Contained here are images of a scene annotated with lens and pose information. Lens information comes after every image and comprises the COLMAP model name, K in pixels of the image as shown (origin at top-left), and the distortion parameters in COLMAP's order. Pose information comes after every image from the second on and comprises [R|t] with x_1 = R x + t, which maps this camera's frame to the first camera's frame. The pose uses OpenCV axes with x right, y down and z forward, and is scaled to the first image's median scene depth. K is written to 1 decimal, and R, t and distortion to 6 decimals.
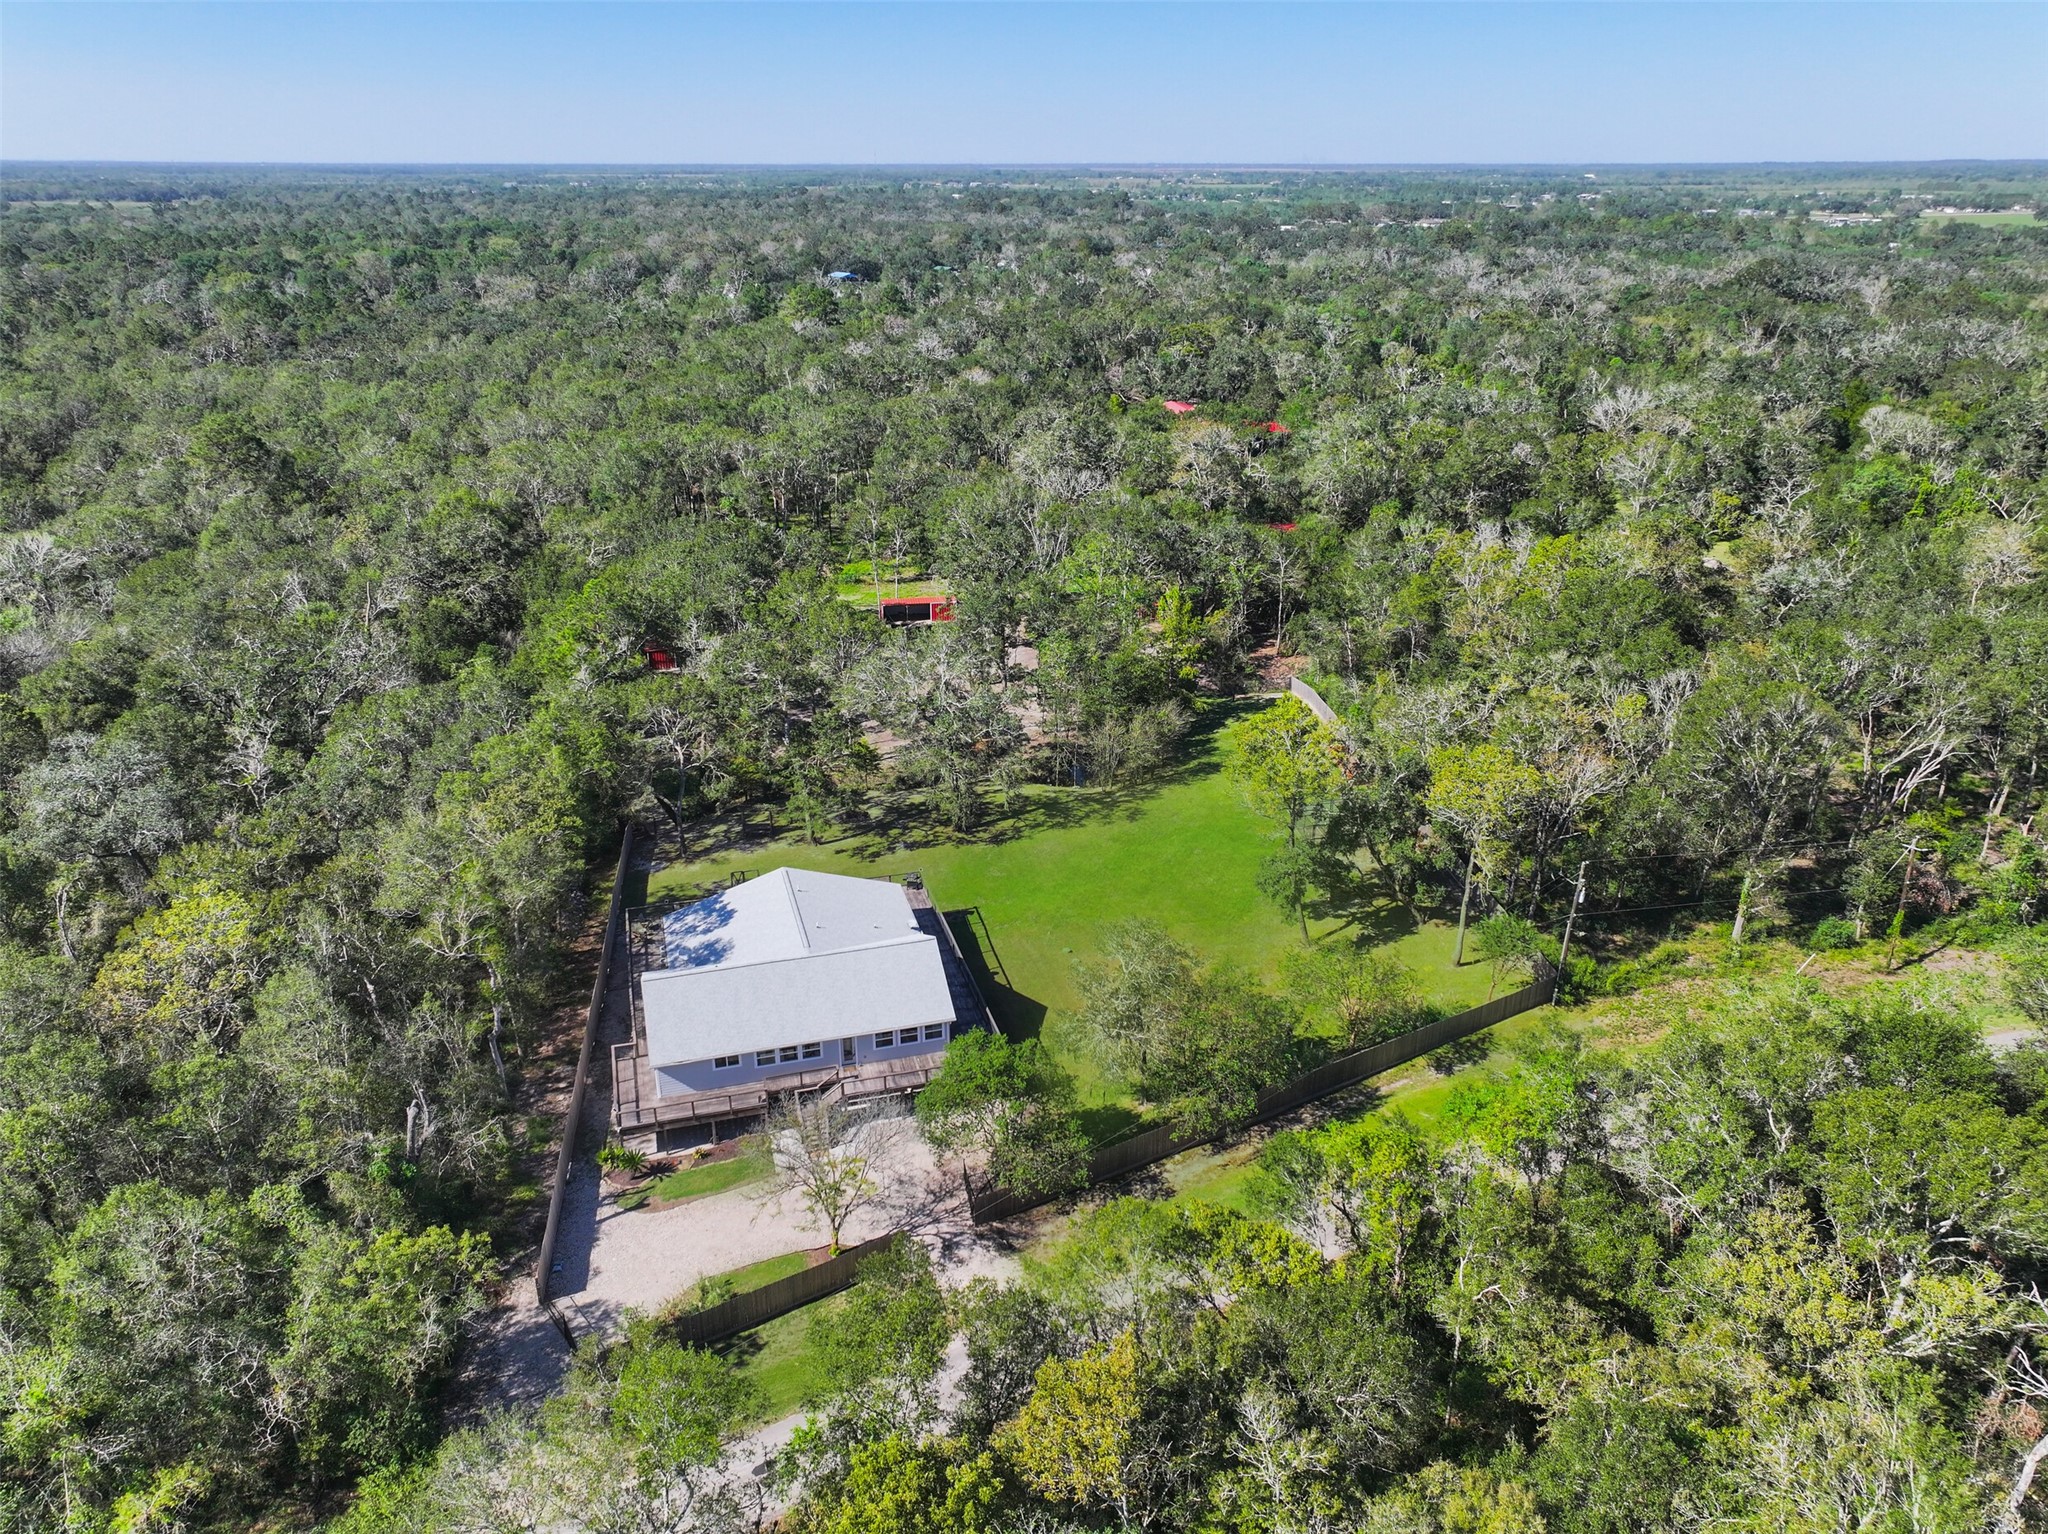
lens RADIAL K [[1417.9, 0, 1024.0], [0, 1417.9, 767.0], [0, 0, 1]] dist [0.001831, 0.001317]
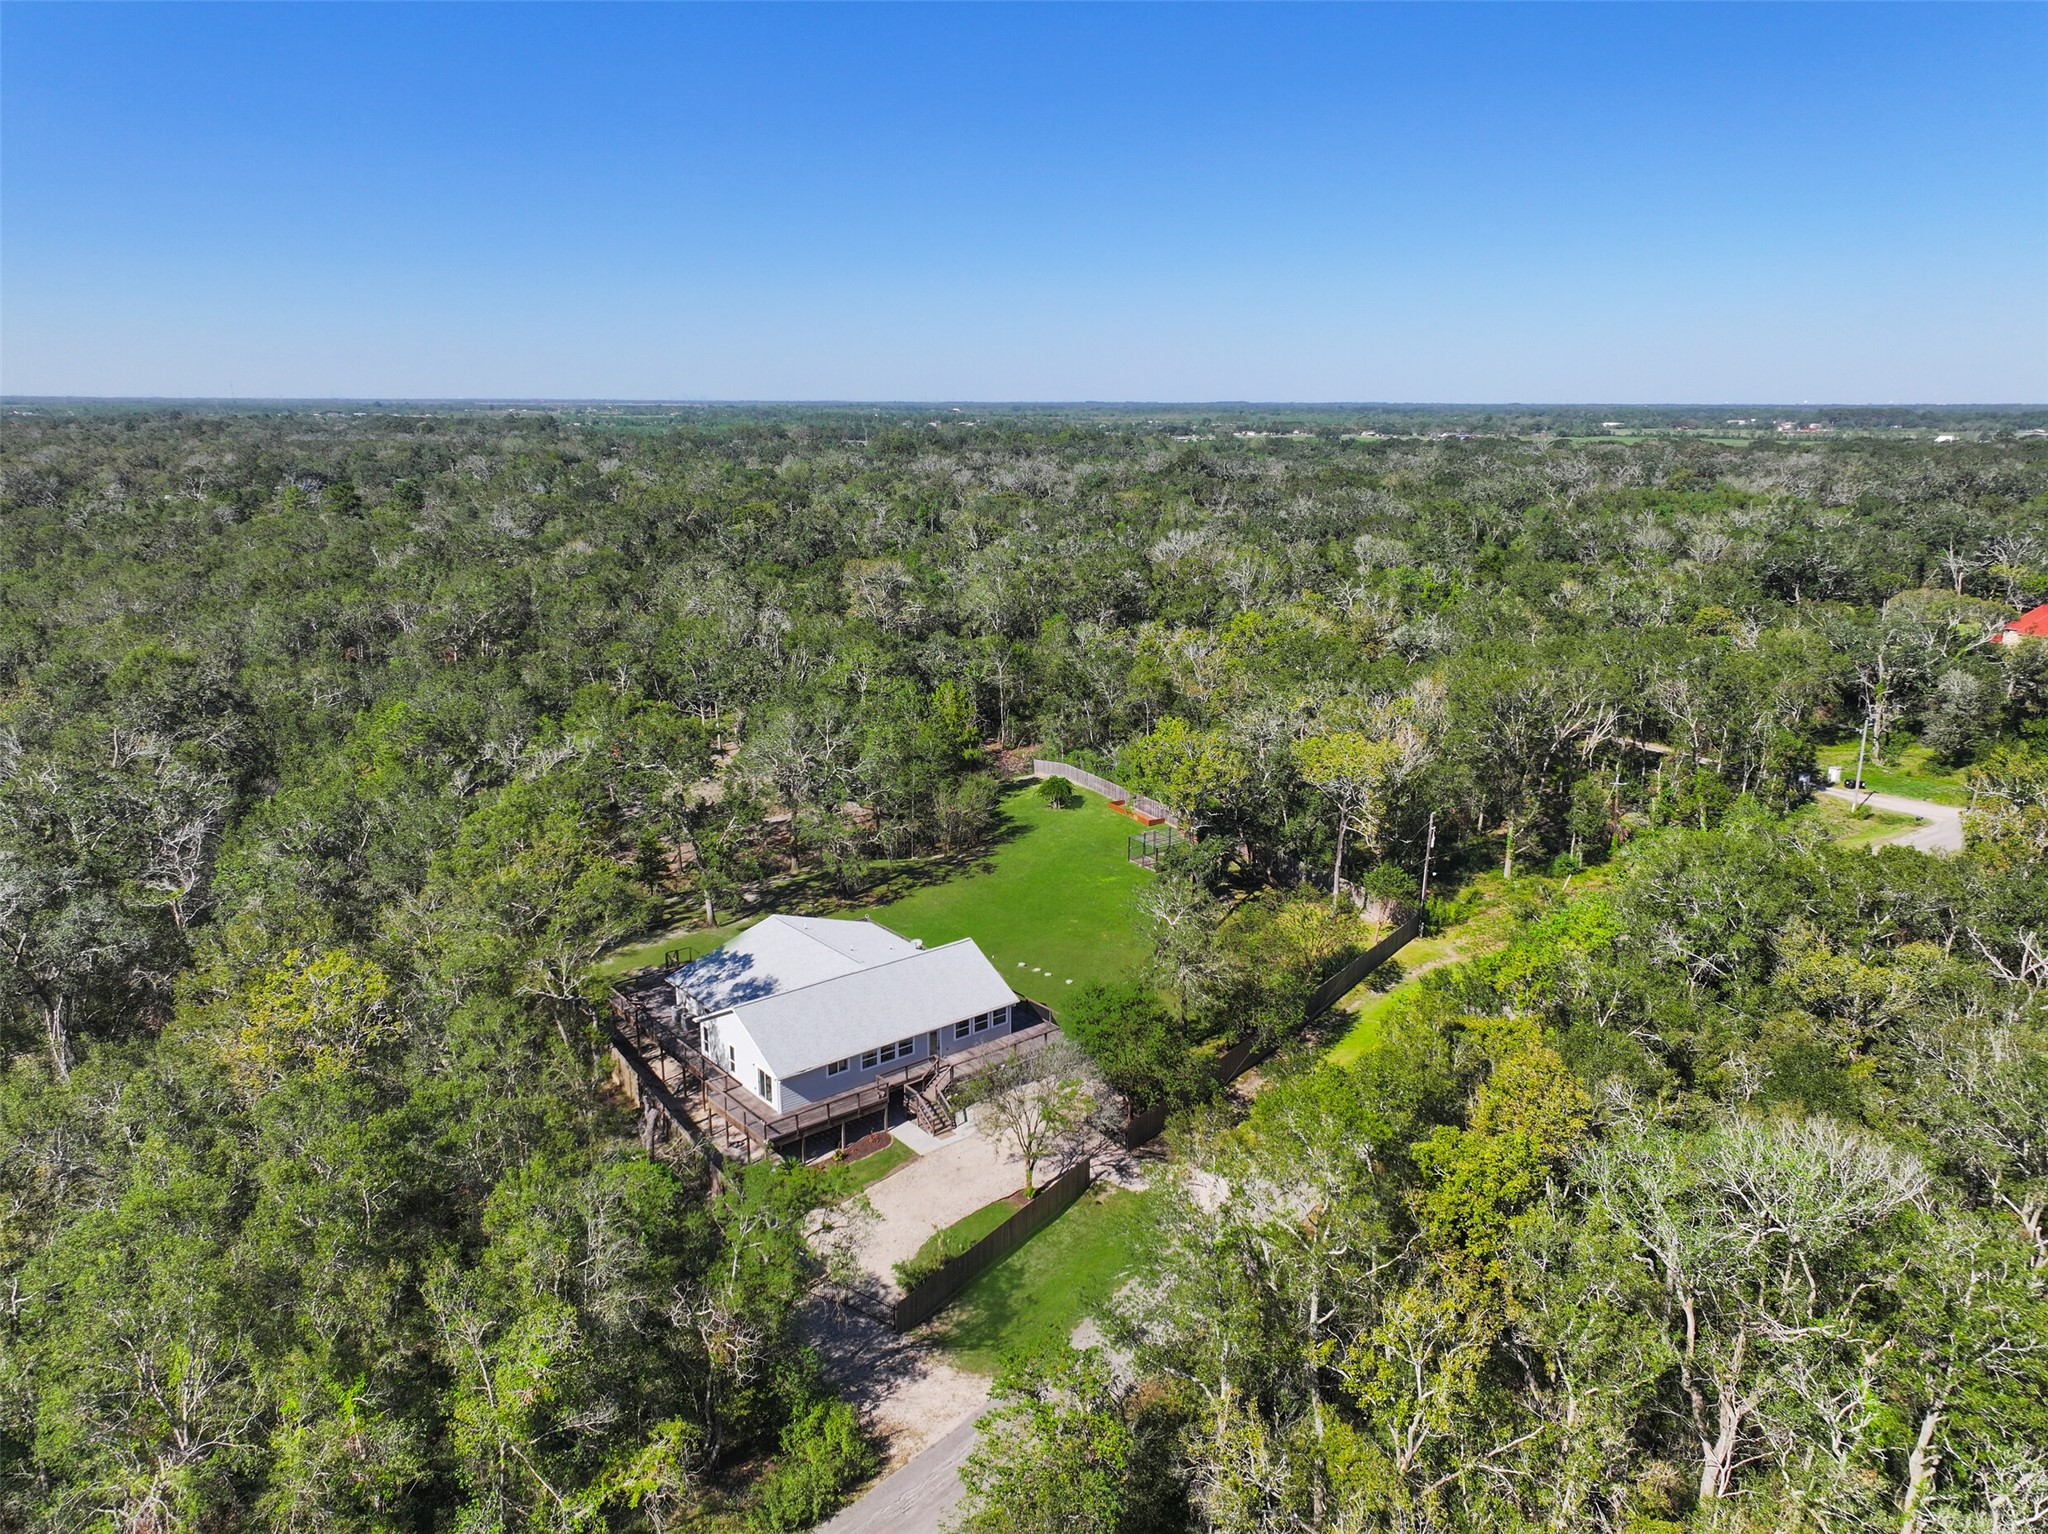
lens RADIAL K [[1417.9, 0, 1024.0], [0, 1417.9, 767.0], [0, 0, 1]] dist [0.001831, 0.001317]
pose [[0.920431, -0.093973, 0.379443, -0.435969], [0.148935, 0.981765, -0.118132, 0.130304], [-0.361422, 0.165245, 0.917643, -0.024180]]
